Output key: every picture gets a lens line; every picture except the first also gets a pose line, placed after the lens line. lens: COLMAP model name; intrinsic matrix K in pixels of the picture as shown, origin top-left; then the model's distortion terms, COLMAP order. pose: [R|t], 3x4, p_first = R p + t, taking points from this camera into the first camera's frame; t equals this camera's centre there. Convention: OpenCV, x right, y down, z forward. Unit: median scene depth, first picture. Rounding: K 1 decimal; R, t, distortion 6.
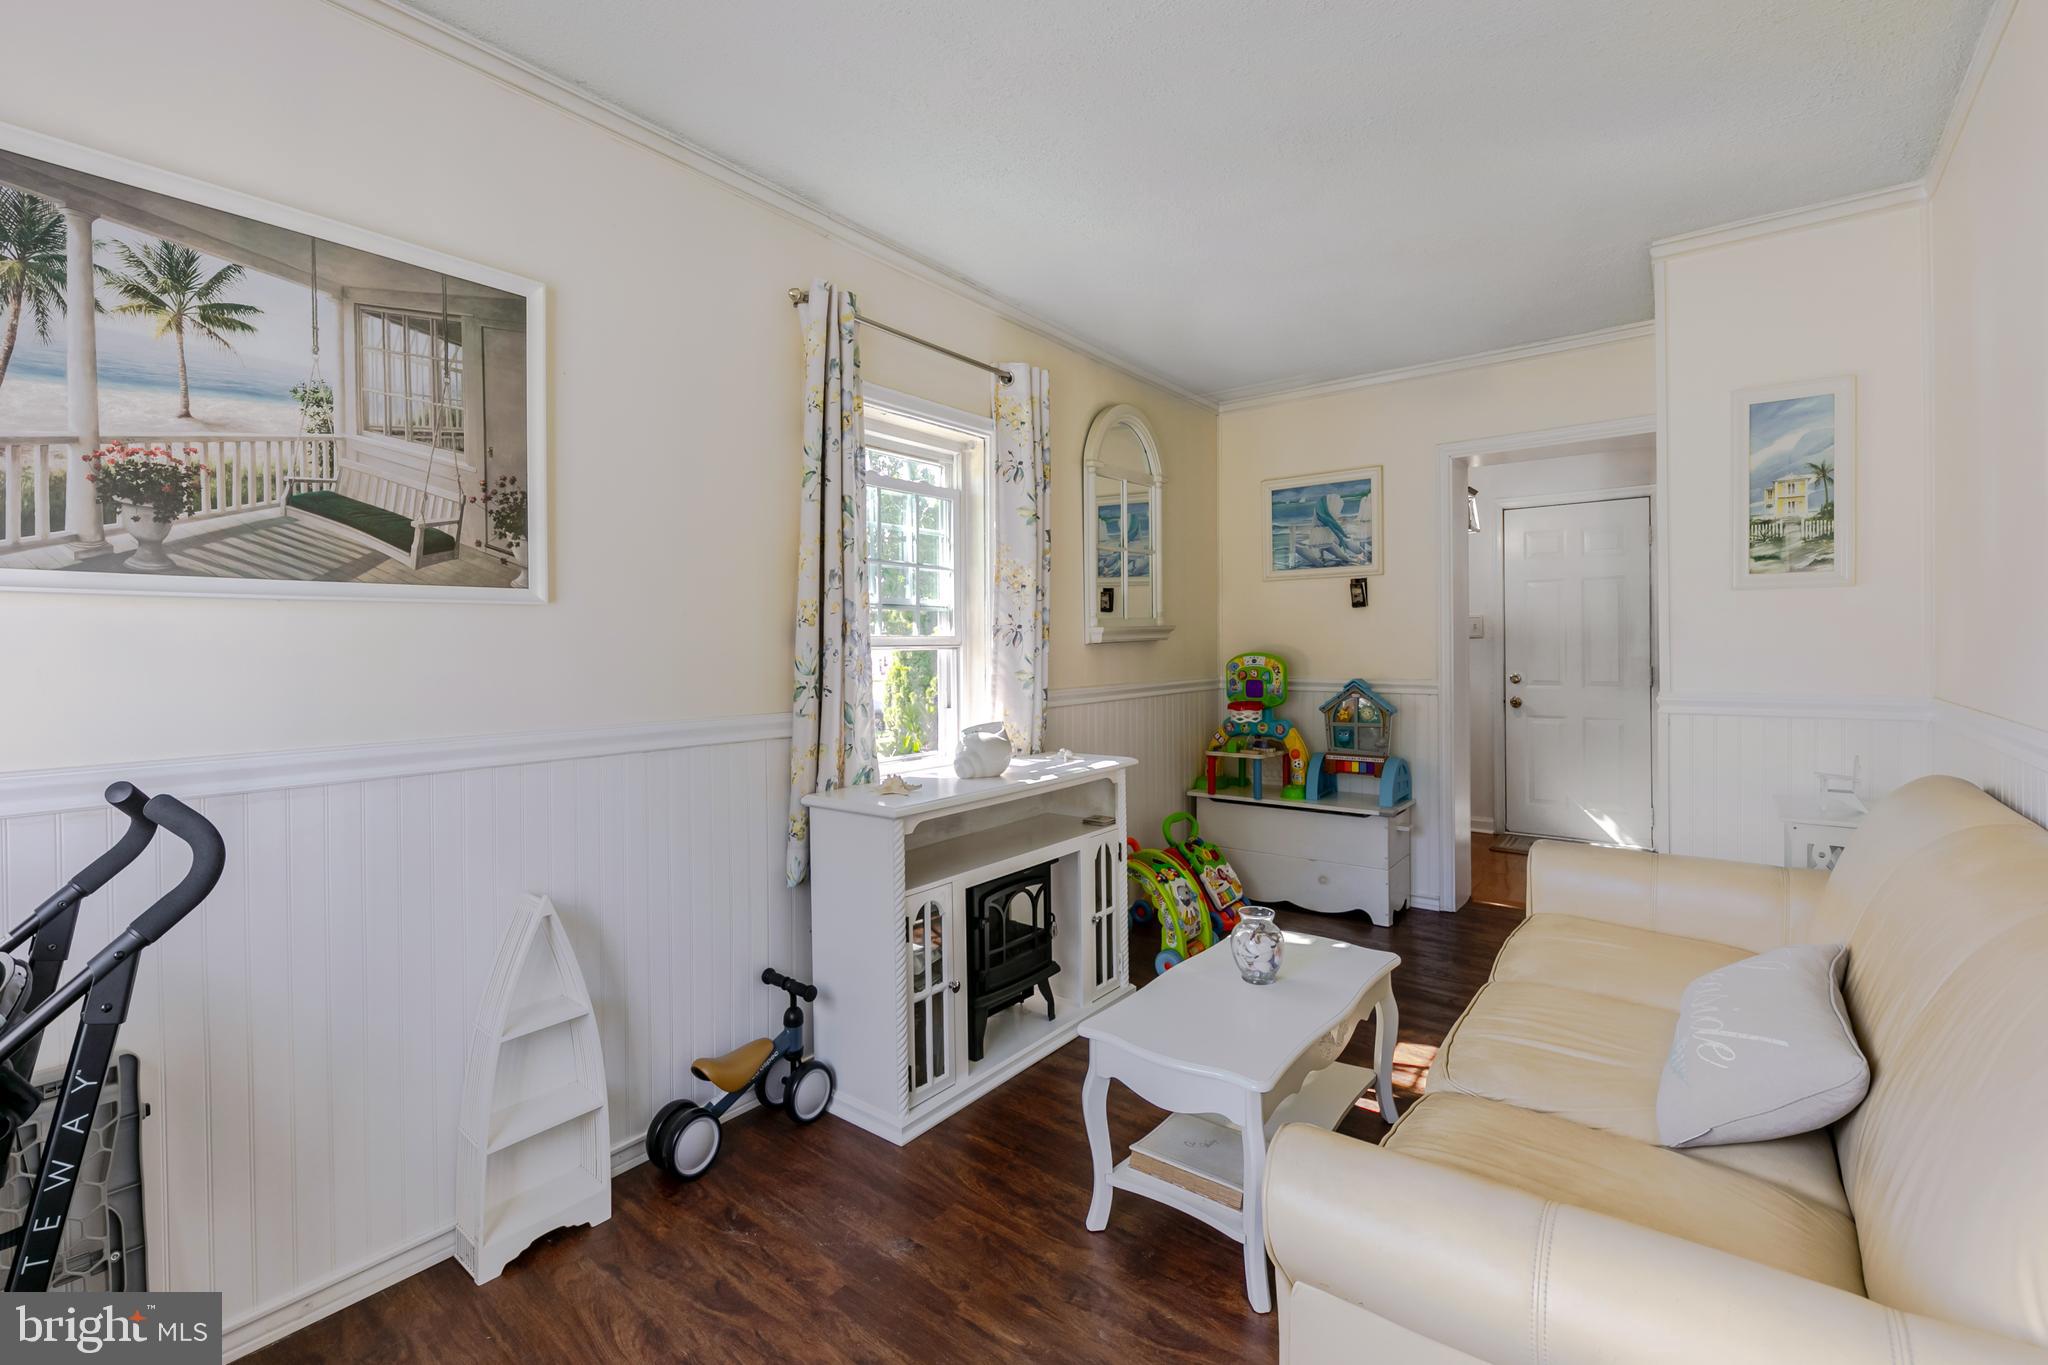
lens RADIAL K [[908.4, 0, 1015.8], [0, 908.4, 672.9], [0, 0, 1]] dist [0.019928, -0.006131]
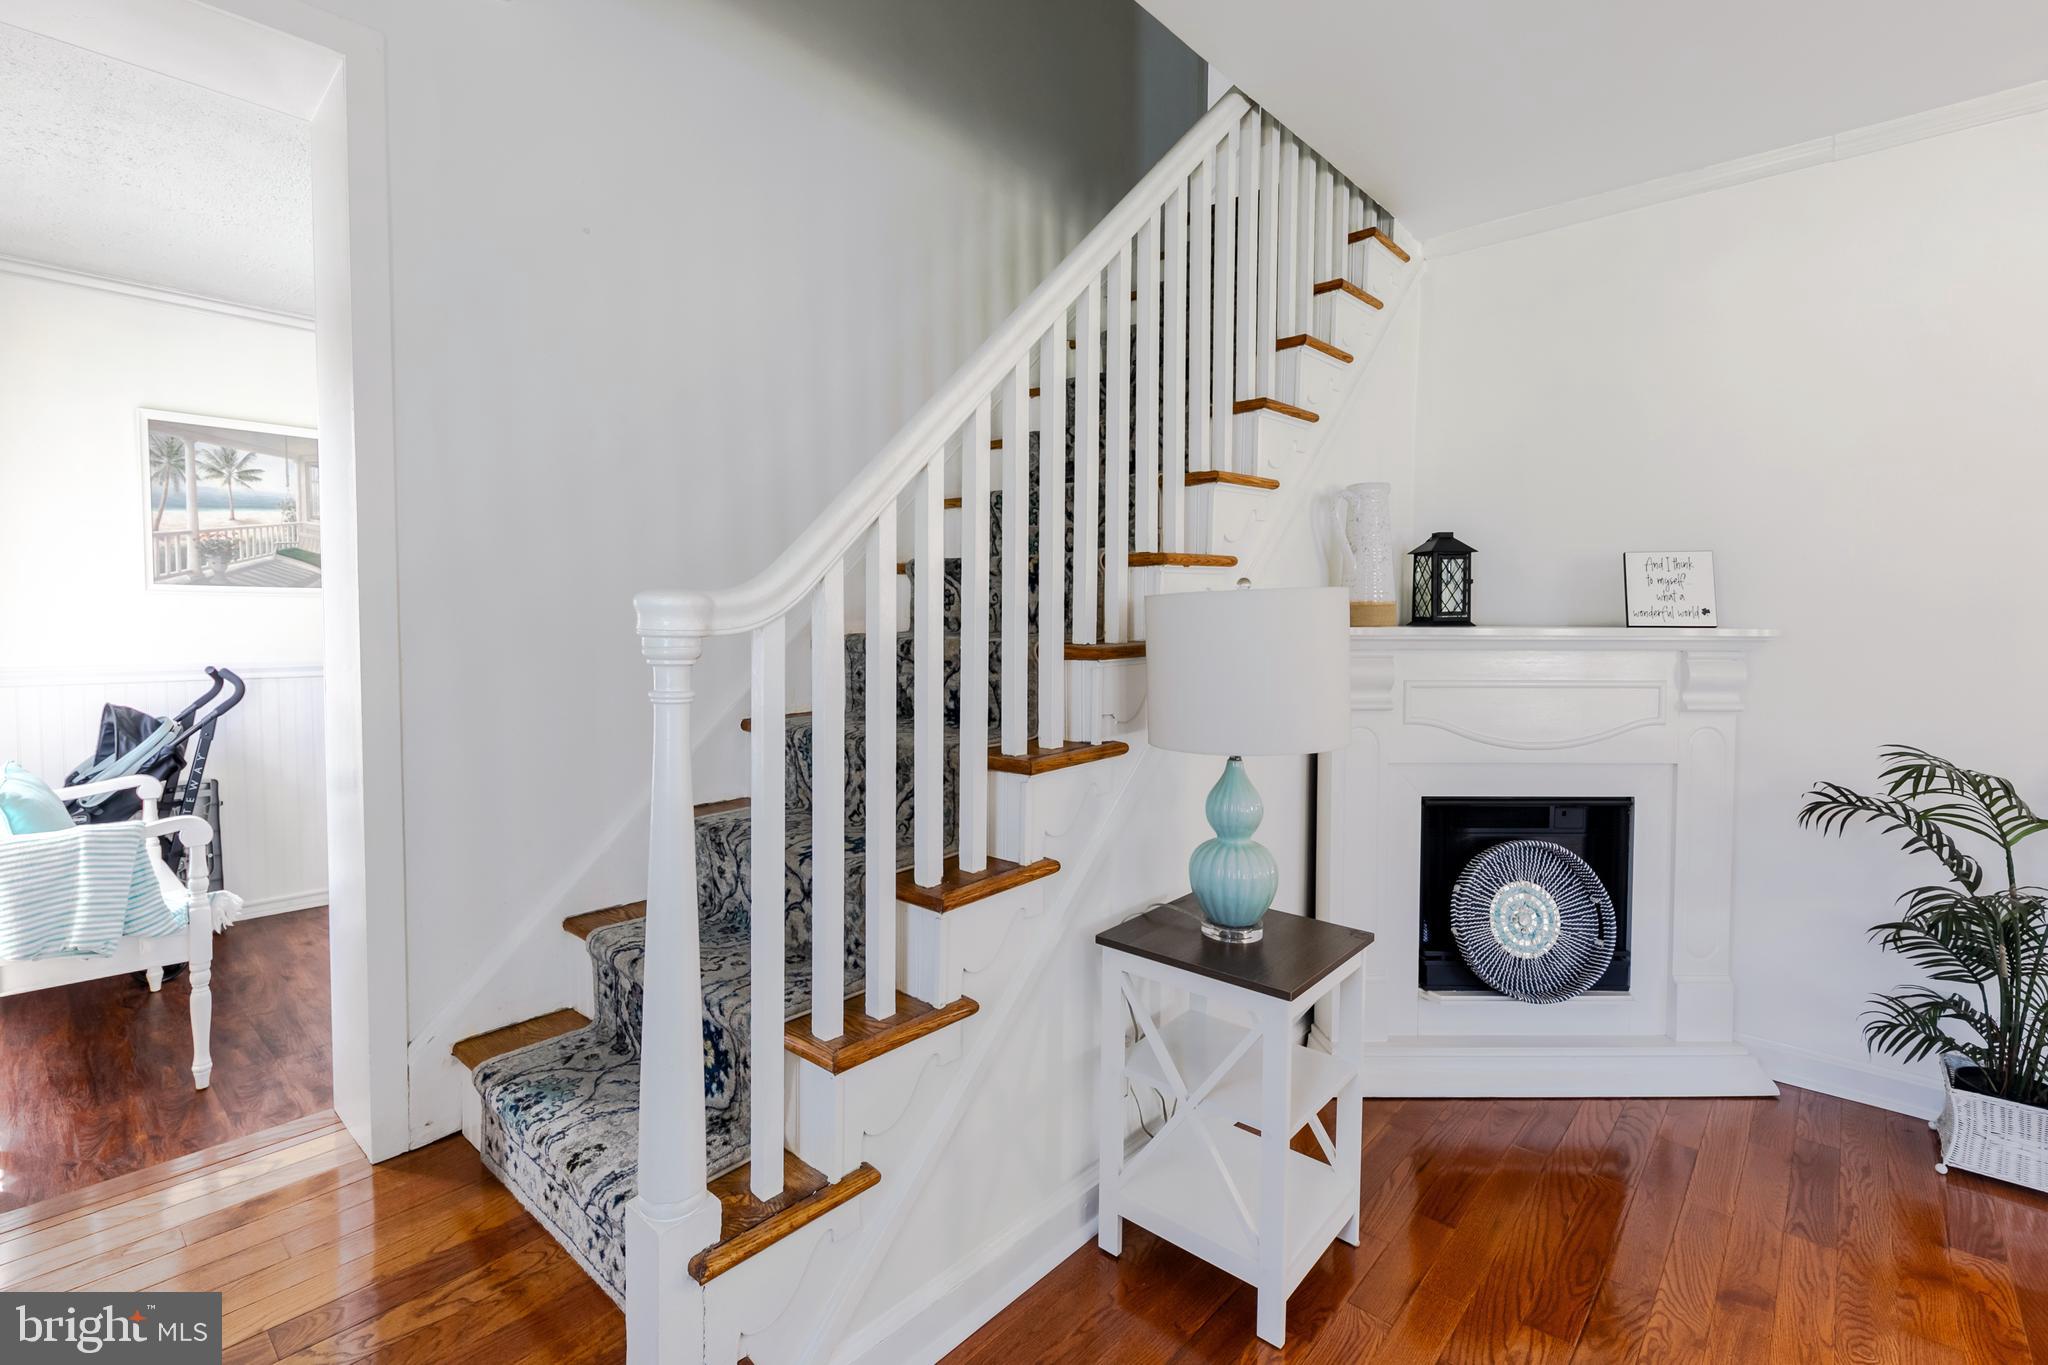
lens RADIAL K [[908.4, 0, 1011.8], [0, 908.4, 671.9], [0, 0, 1]] dist [0.019928, -0.006131]
pose [[0.998628, 0.010551, -0.051286, 1.300138], [-0.008841, 0.999401, 0.033458, 0.021352], [0.051608, -0.032959, 0.998123, -1.347498]]
